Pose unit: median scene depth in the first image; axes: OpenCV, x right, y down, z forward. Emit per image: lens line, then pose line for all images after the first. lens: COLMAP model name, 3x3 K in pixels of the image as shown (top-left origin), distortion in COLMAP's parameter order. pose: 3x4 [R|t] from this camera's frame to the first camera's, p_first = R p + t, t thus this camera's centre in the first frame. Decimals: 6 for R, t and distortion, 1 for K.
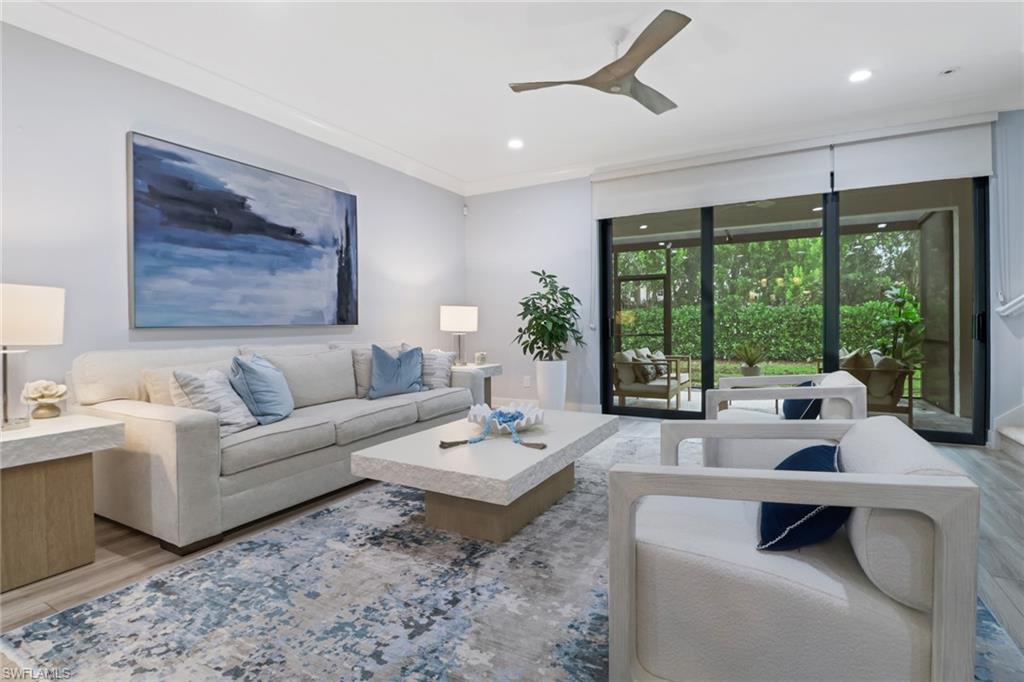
lens RADIAL K [[489.4, 0, 544.3], [0, 489.4, 325.2], [0, 0, 1]] dist [-0.015088, 0.001063]
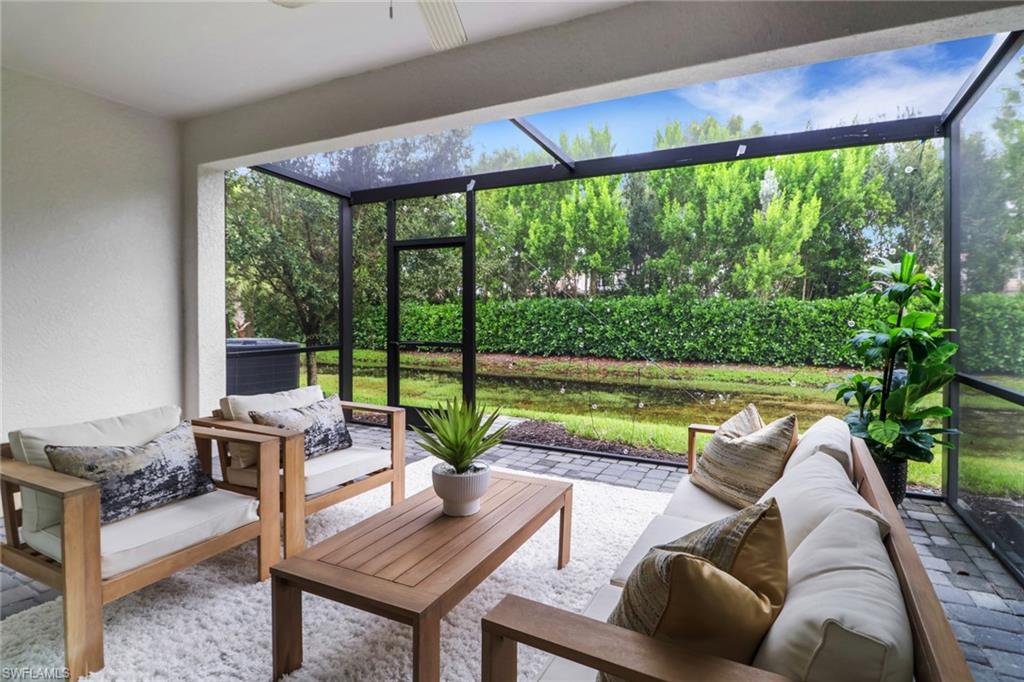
lens RADIAL K [[479.1, 0, 510.4], [0, 479.1, 314.5], [0, 0, 1]] dist [-0.005521, -0.001081]
pose [[0.999041, 0.014655, -0.041268, 0.122624], [-0.014613, 0.999892, 0.001306, -0.006977], [0.041282, -0.000702, 0.999147, 0.170967]]
